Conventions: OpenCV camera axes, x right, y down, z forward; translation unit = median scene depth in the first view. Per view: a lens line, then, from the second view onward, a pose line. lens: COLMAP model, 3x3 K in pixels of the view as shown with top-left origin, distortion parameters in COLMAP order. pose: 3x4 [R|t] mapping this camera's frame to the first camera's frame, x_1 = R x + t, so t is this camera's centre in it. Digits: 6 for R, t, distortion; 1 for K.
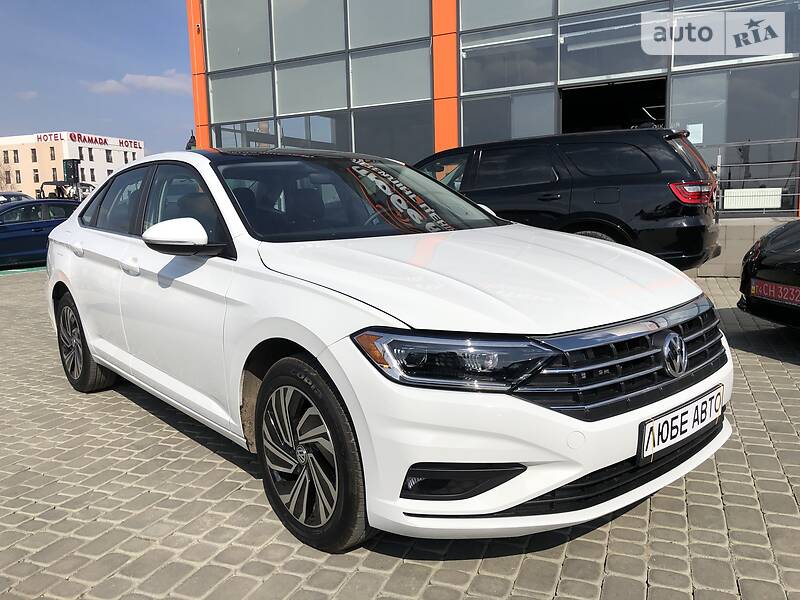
lens RADIAL K [[649.6, 0, 403.3], [0, 649.6, 302.8], [0, 0, 1]] dist [0.002972, 0.011382]
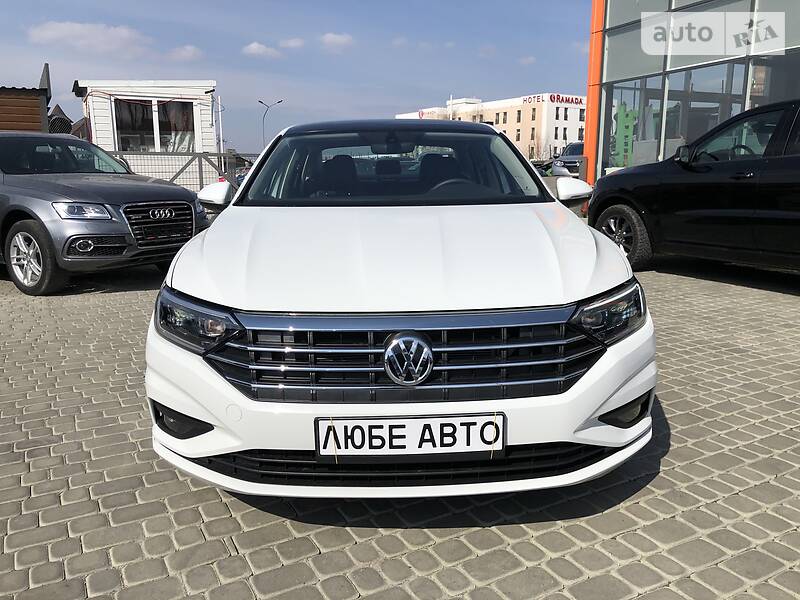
lens RADIAL K [[649.6, 0, 396.4], [0, 649.6, 299.3], [0, 0, 1]] dist [0.002972, 0.011382]
pose [[0.773647, 0.150408, -0.615506, 0.125522], [-0.115598, 0.988618, 0.096284, -0.011539], [0.622983, -0.003339, 0.782229, 0.040194]]
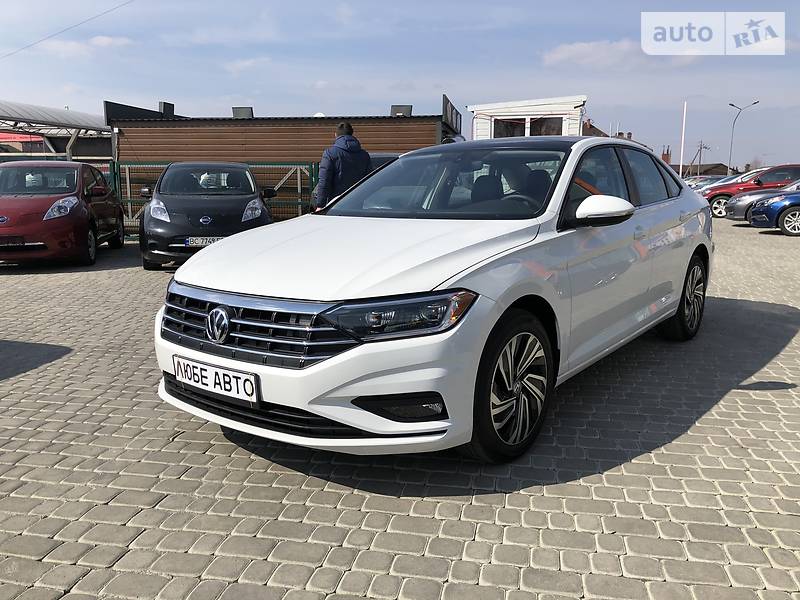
lens RADIAL K [[649.6, 0, 396.8], [0, 649.6, 296.8], [0, 0, 1]] dist [0.002972, 0.011382]
pose [[0.199672, 0.199416, -0.959356, 0.223448], [-0.147612, 0.974020, 0.171742, -0.031829], [0.968680, 0.107320, 0.223921, 0.140474]]
